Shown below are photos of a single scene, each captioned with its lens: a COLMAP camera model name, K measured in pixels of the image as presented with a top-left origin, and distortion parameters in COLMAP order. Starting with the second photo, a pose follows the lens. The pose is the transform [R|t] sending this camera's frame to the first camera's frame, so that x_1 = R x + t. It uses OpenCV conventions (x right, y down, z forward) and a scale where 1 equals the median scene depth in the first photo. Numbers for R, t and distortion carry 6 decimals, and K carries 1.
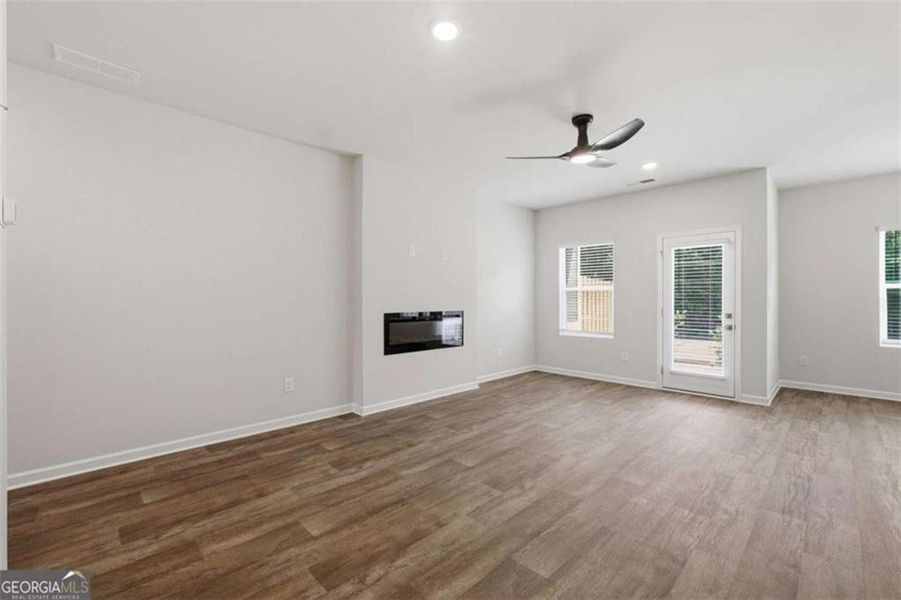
lens RADIAL K [[379.5, 0, 448.6], [0, 379.5, 299.6], [0, 0, 1]] dist [-0.017828, 0.005301]
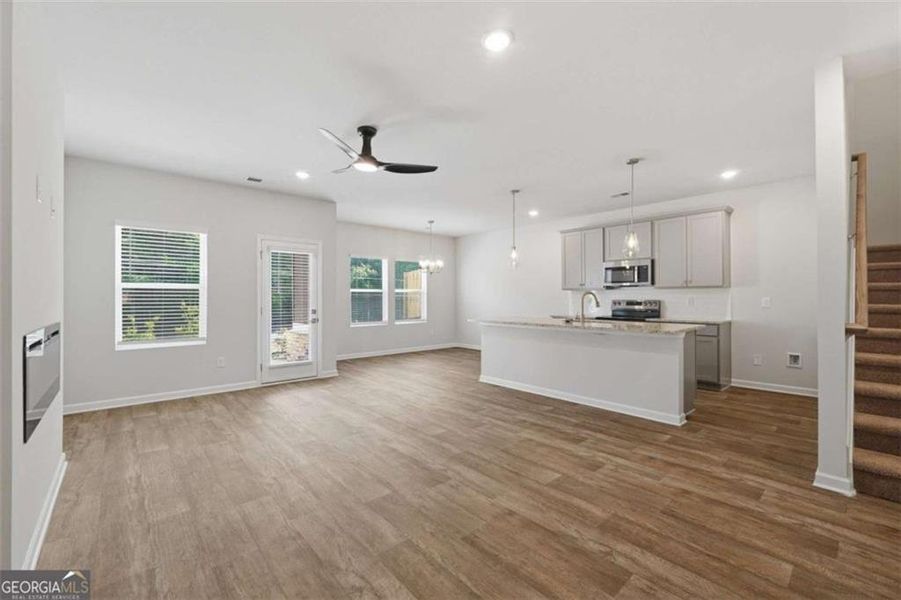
lens RADIAL K [[377.3, 0, 448.4], [0, 377.3, 281.5], [0, 0, 1]] dist [-0.015681, 0.005959]
pose [[0.051861, 0.040456, 0.997835, -1.129515], [0.004807, 0.999157, -0.040759, -0.004342], [-0.998643, 0.006911, 0.051623, 1.148108]]
